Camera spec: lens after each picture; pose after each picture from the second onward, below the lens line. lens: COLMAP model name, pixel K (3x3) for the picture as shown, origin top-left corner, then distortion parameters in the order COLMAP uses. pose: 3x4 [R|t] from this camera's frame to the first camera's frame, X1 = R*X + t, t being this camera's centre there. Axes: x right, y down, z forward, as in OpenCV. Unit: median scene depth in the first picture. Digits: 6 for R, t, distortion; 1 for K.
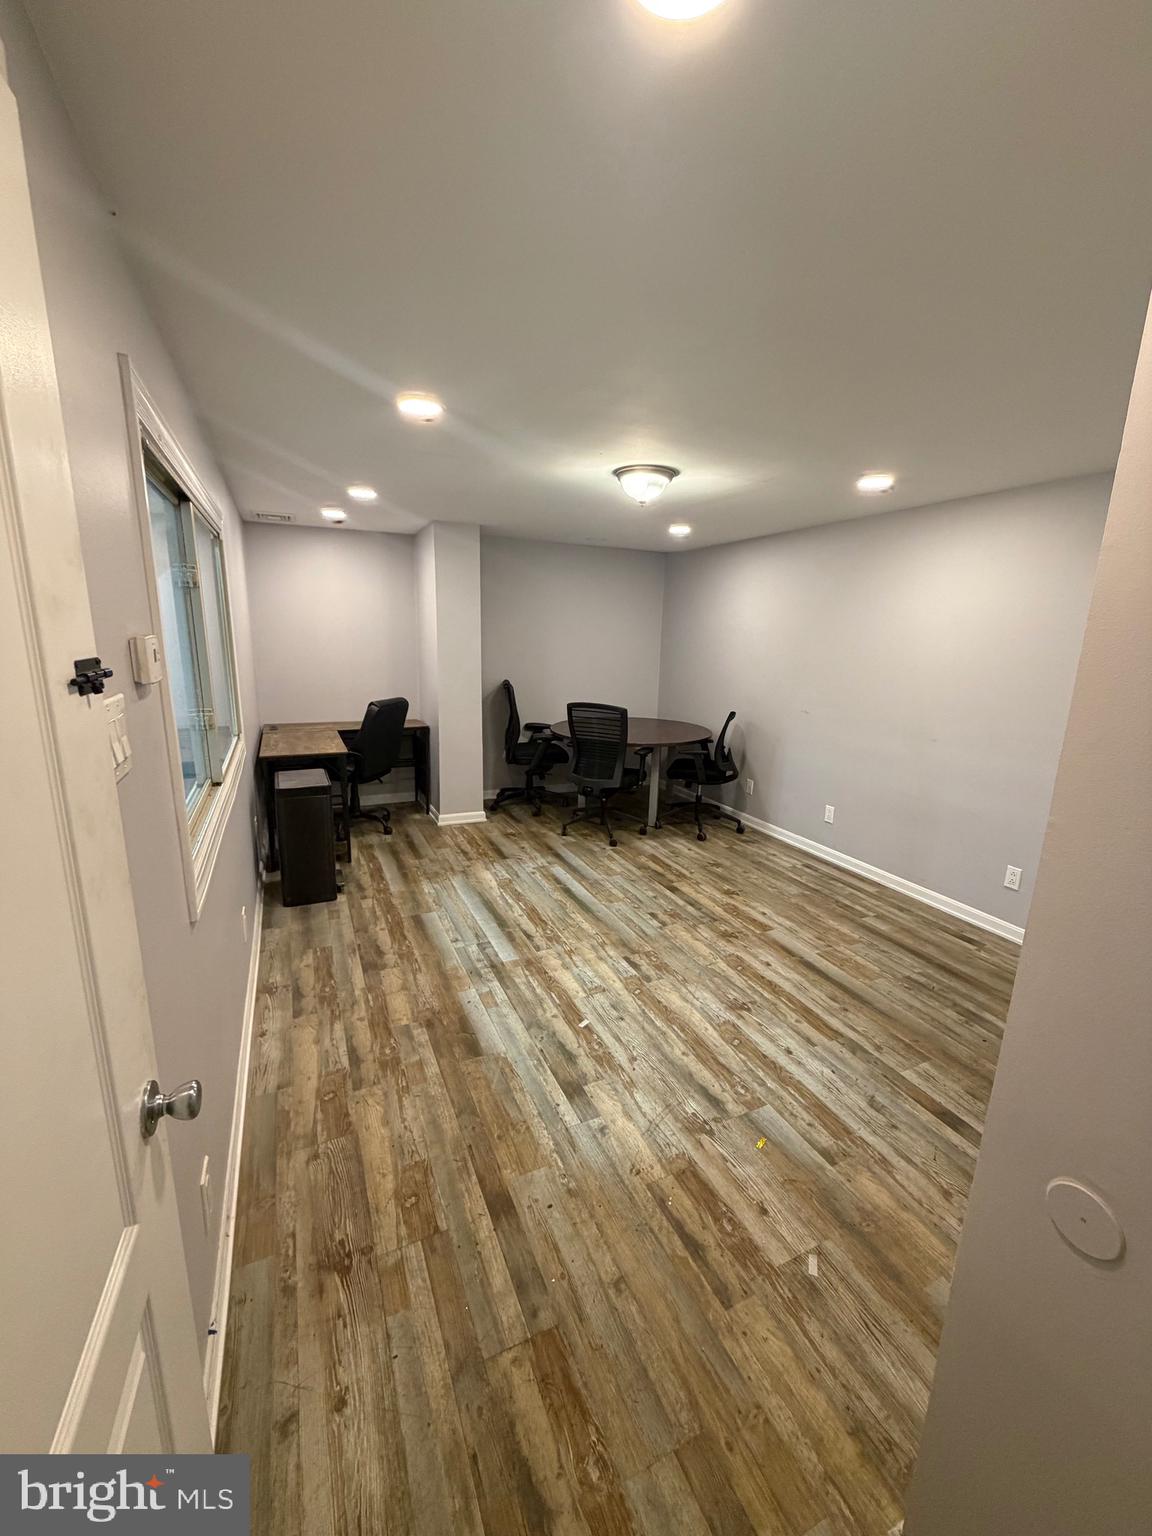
lens RADIAL K [[609.7, 0, 576.0], [0, 609.7, 768.0], [0, 0, 1]] dist [0.001778, -0.000054]
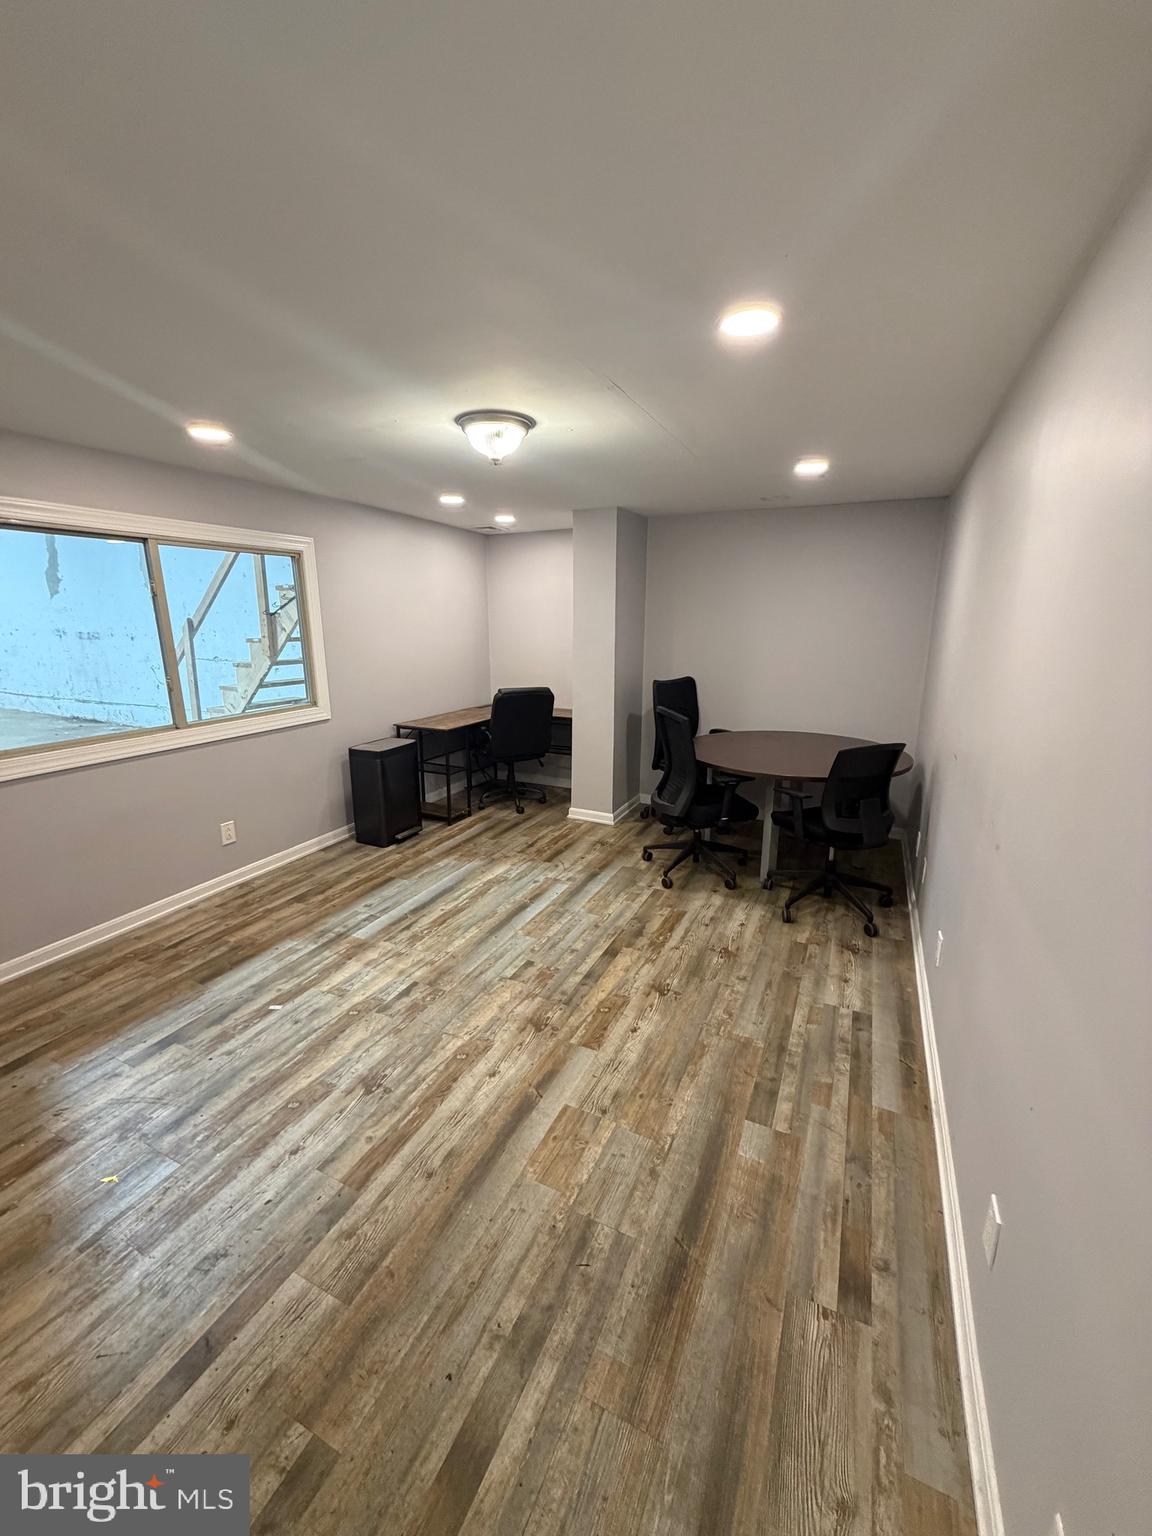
lens RADIAL K [[609.7, 0, 576.0], [0, 609.7, 768.0], [0, 0, 1]] dist [0.001778, -0.000054]
pose [[0.639854, 0.160245, -0.751604, 0.831547], [-0.155035, 0.984826, 0.077985, -0.104634], [0.752696, 0.066626, 0.654989, 0.552680]]
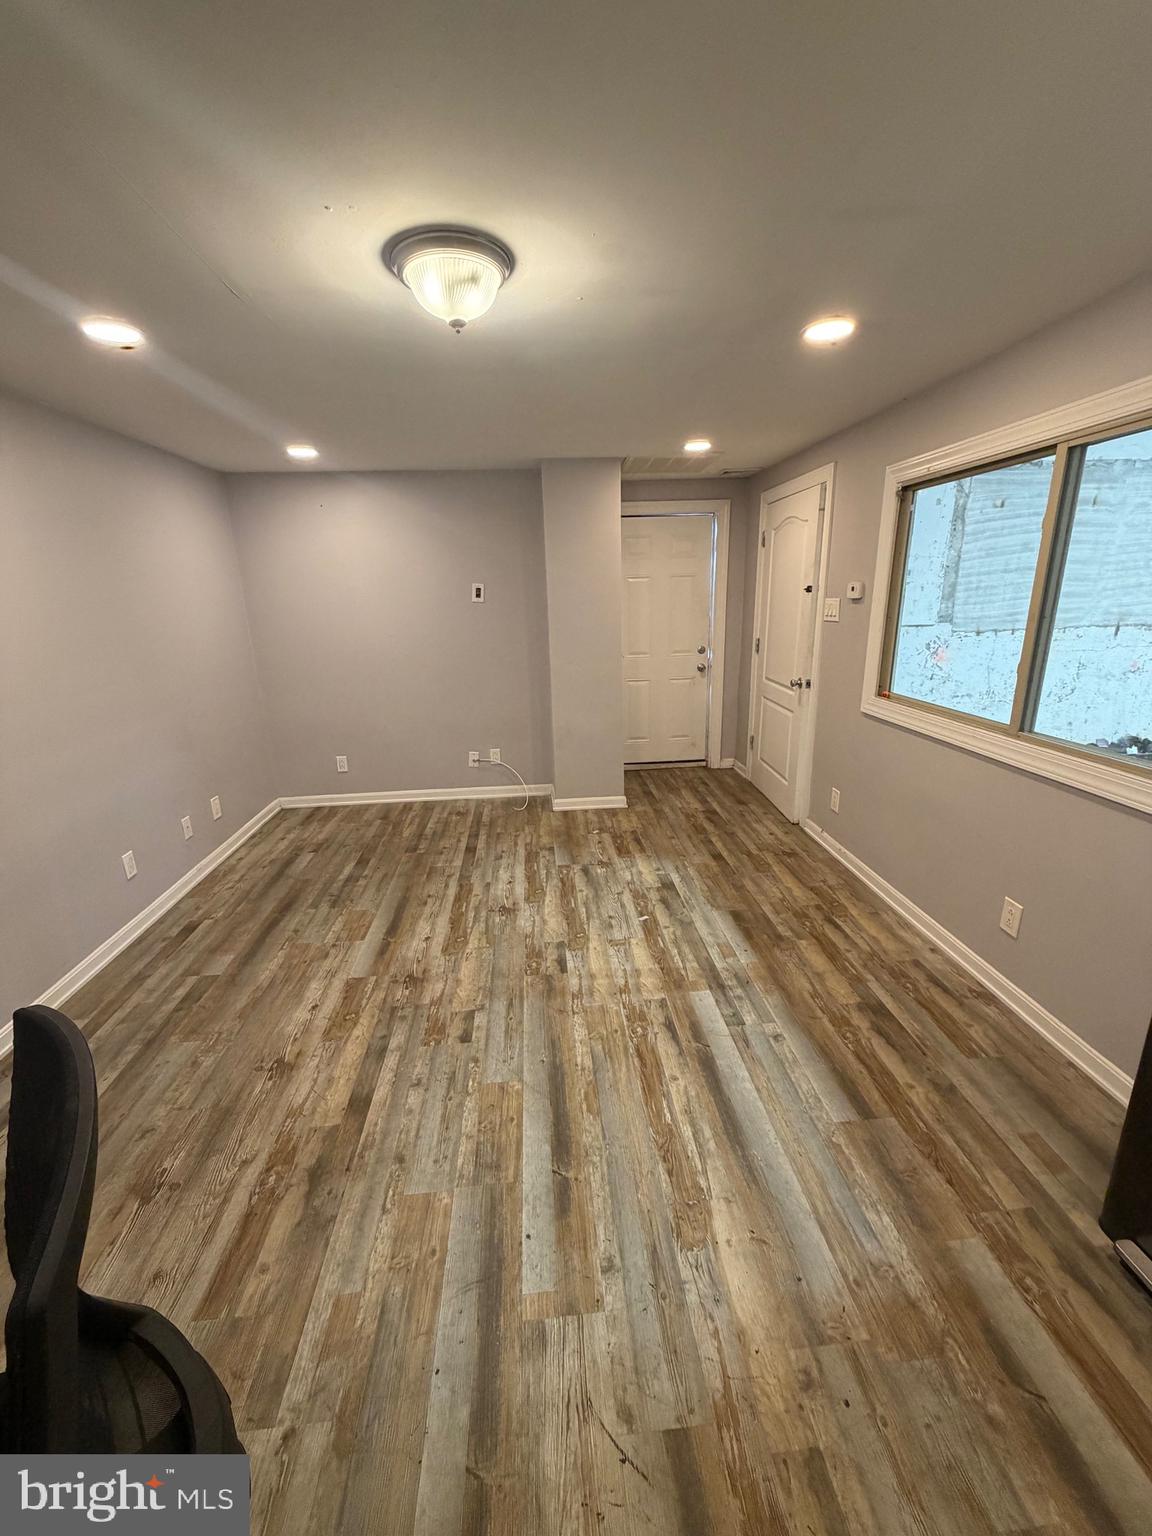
lens RADIAL K [[609.7, 0, 576.0], [0, 609.7, 768.0], [0, 0, 1]] dist [0.001778, -0.000054]
pose [[-0.937752, -0.099276, 0.332815, -0.185139], [0.078744, 0.872546, 0.482143, -0.337021], [-0.338262, 0.478338, -0.810415, 1.504285]]
